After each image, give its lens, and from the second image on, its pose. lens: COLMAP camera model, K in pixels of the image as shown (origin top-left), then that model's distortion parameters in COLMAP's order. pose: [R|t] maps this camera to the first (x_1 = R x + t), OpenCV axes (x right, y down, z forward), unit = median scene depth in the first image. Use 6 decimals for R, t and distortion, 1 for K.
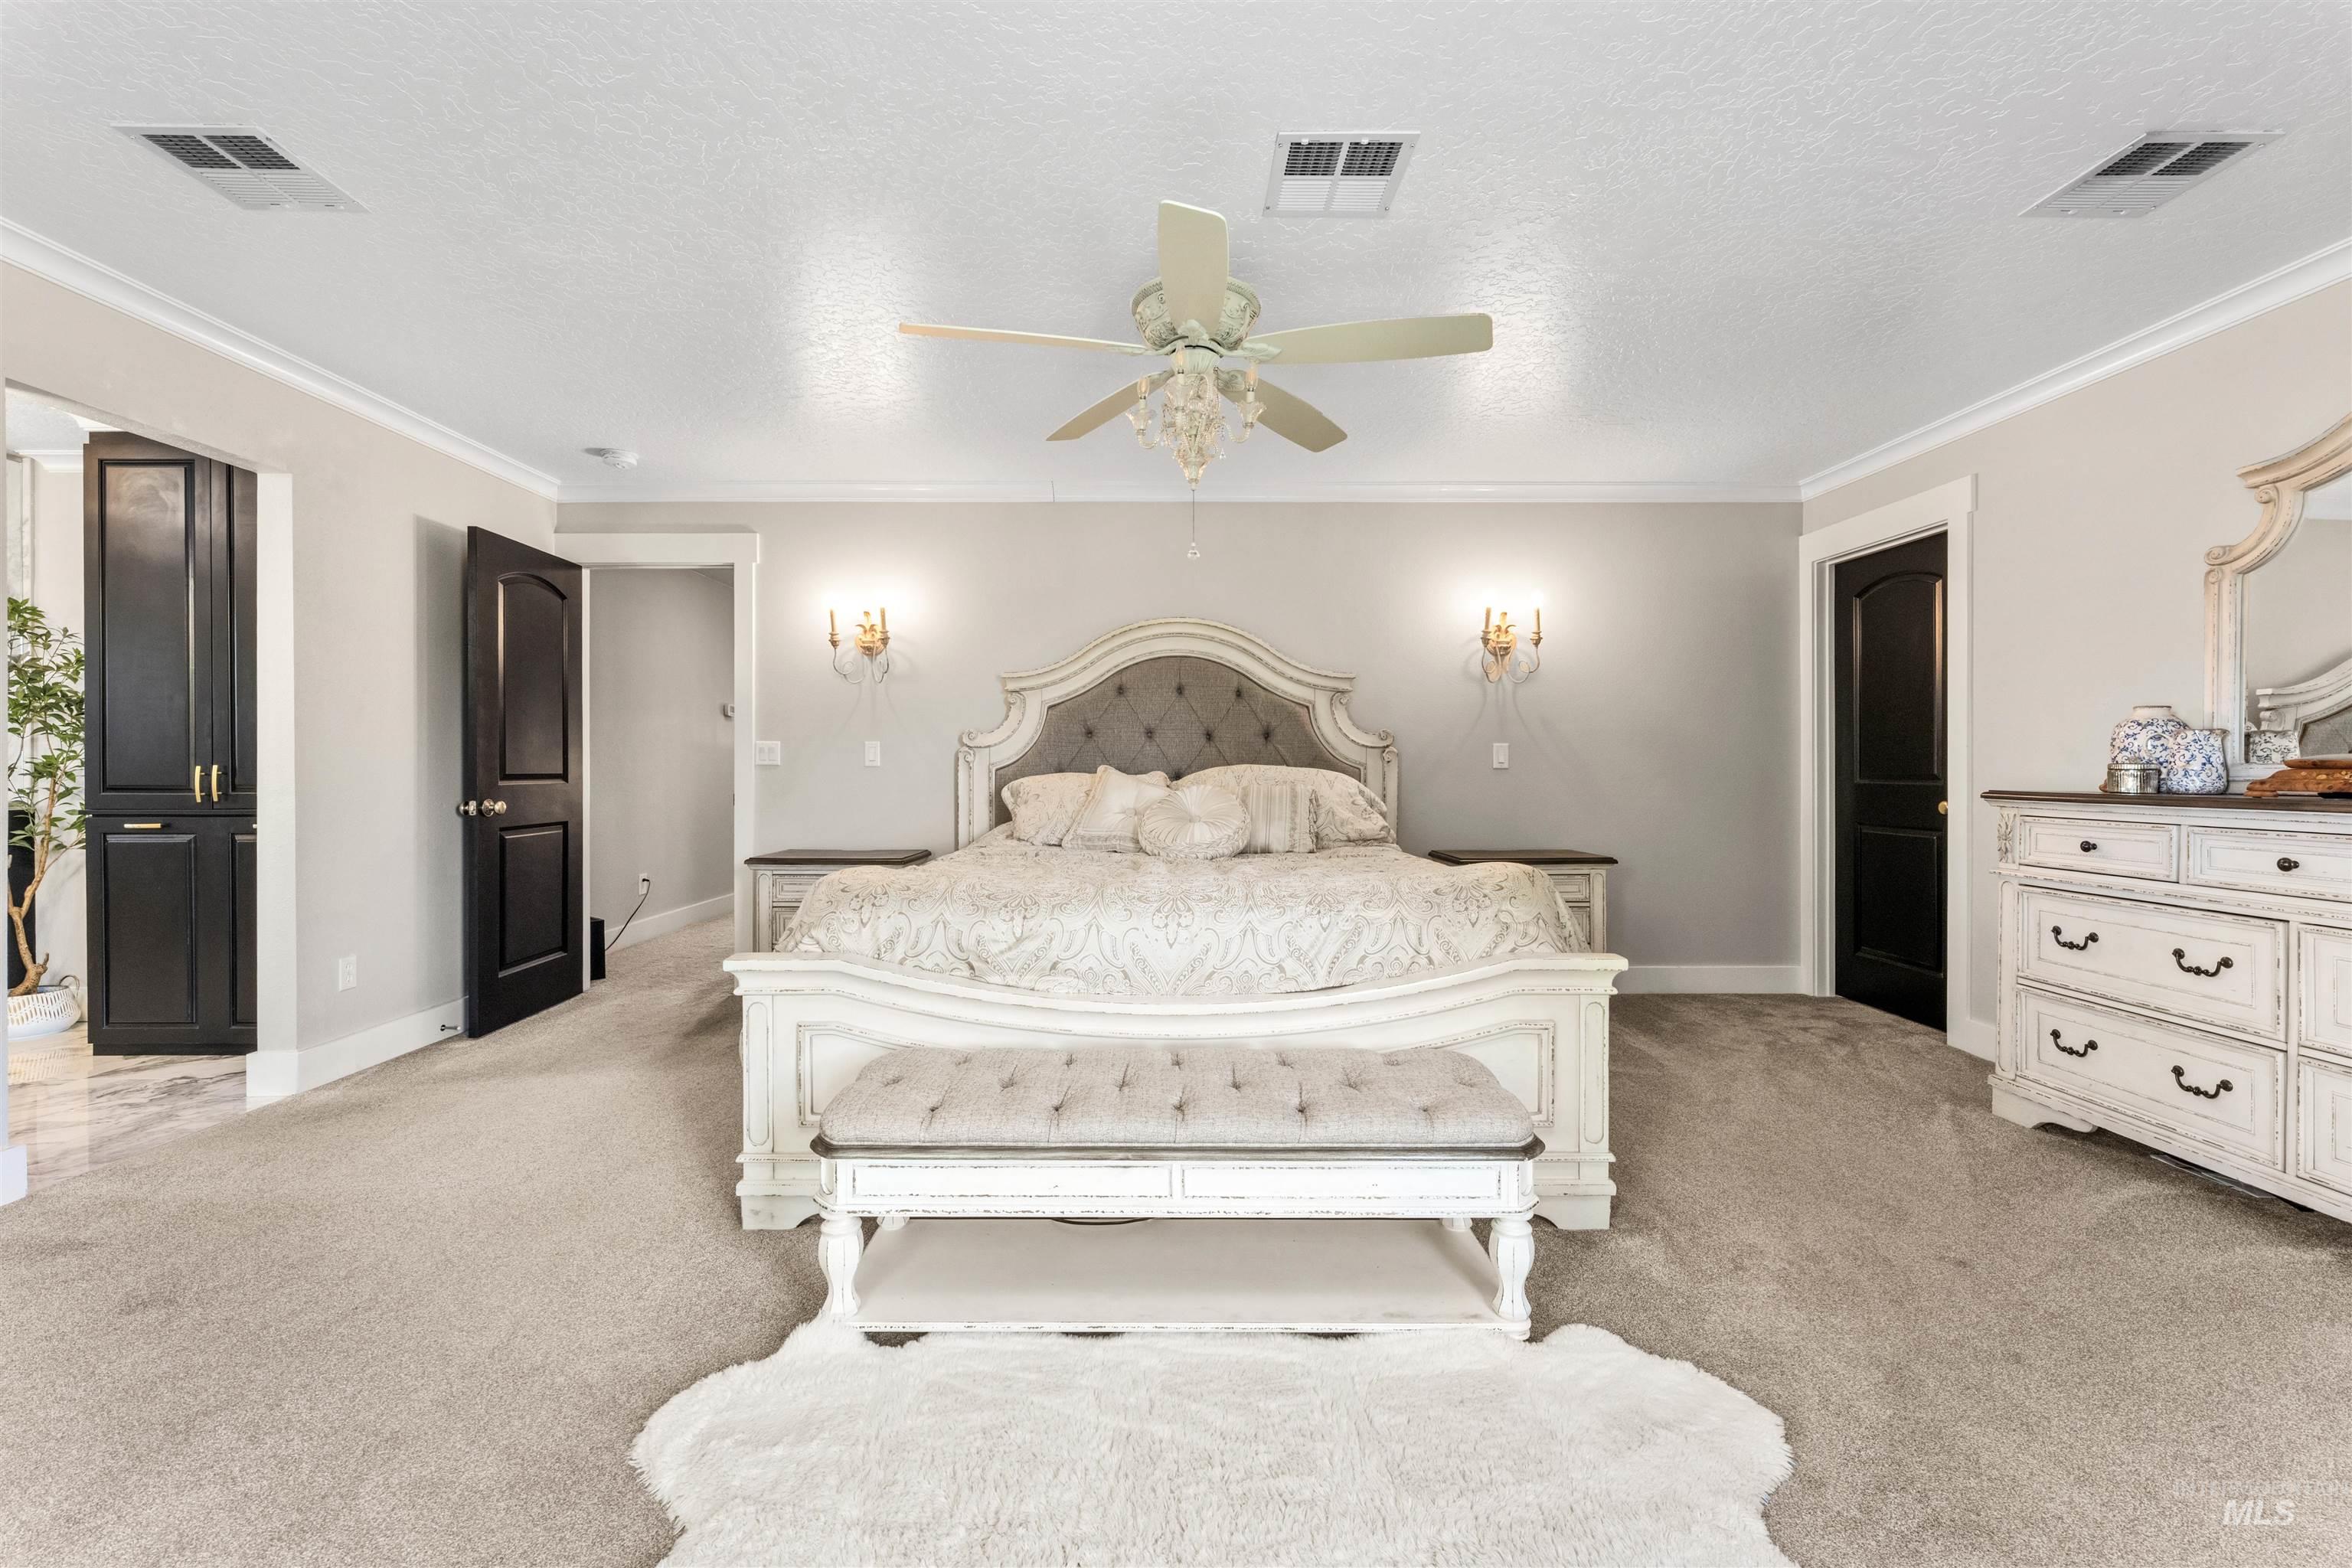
lens RADIAL K [[946.5, 0, 1177.0], [0, 946.5, 772.2], [0, 0, 1]] dist [-0.002480, -0.000448]
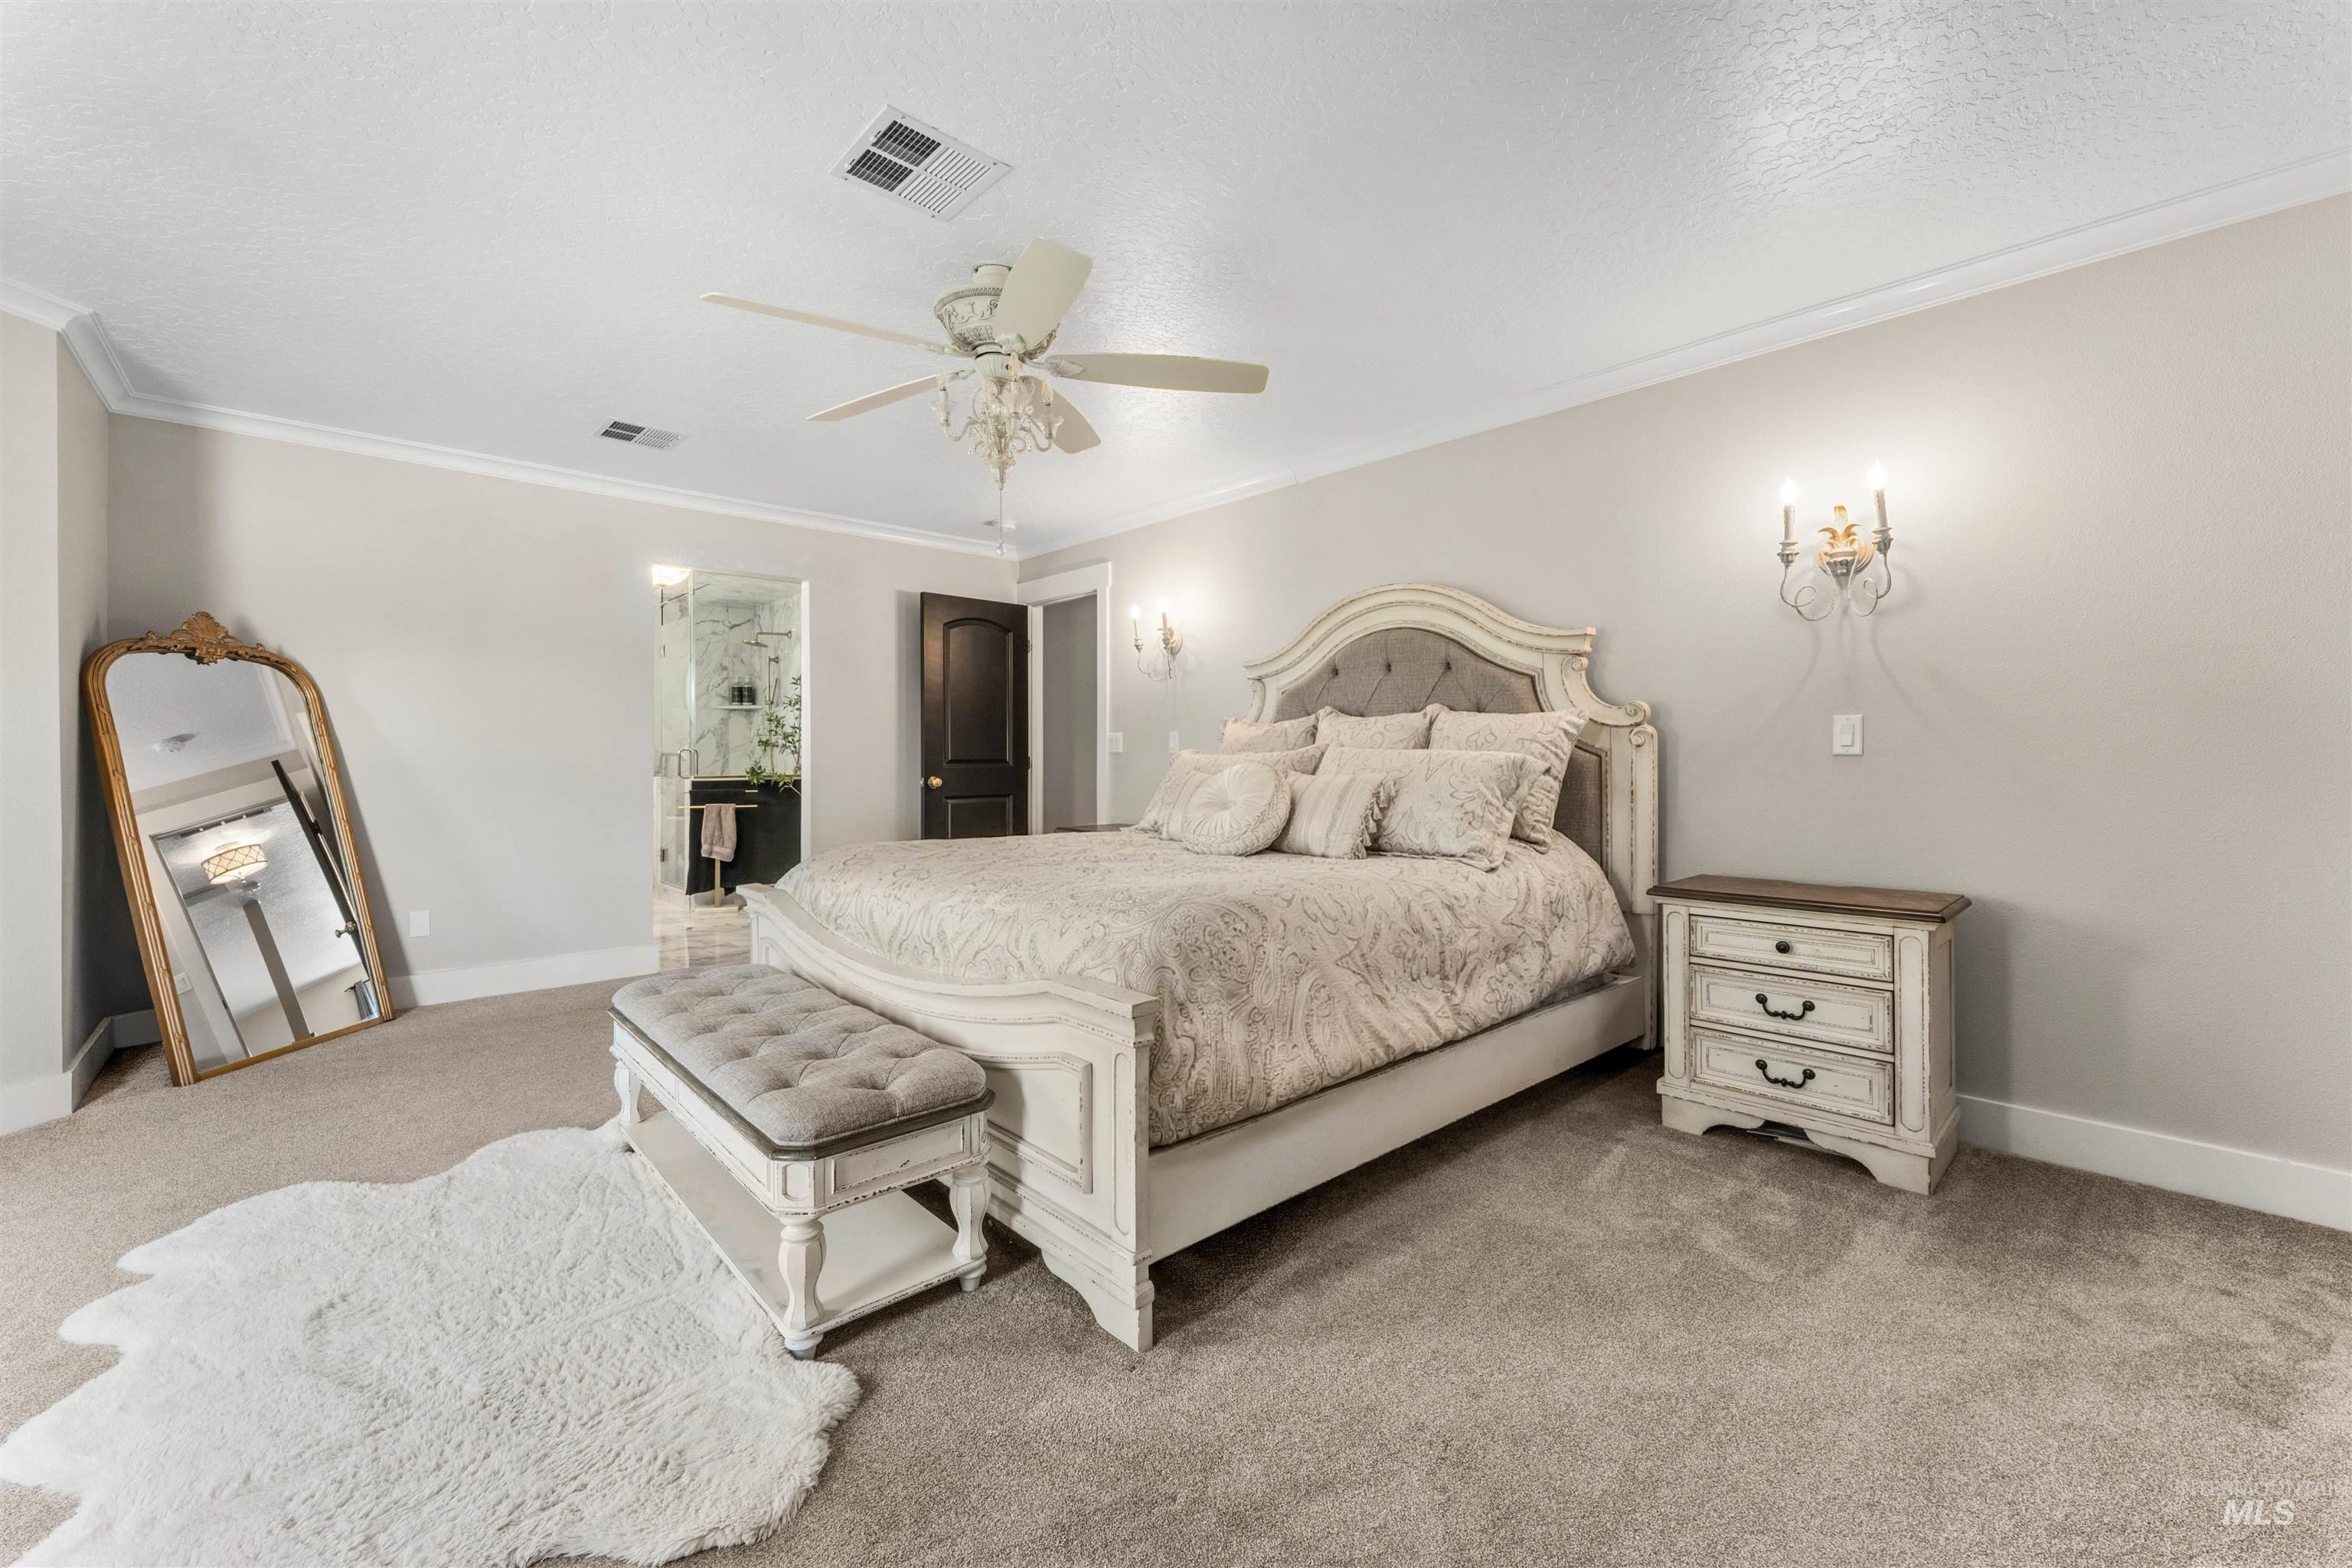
lens RADIAL K [[946.5, 0, 1173.0], [0, 946.5, 760.5], [0, 0, 1]] dist [-0.002480, -0.000448]
pose [[0.668629, 0.002890, -0.743591, 0.529385], [-0.002887, 0.999995, 0.001291, 0.000299], [0.743591, 0.001284, 0.668634, 0.257228]]
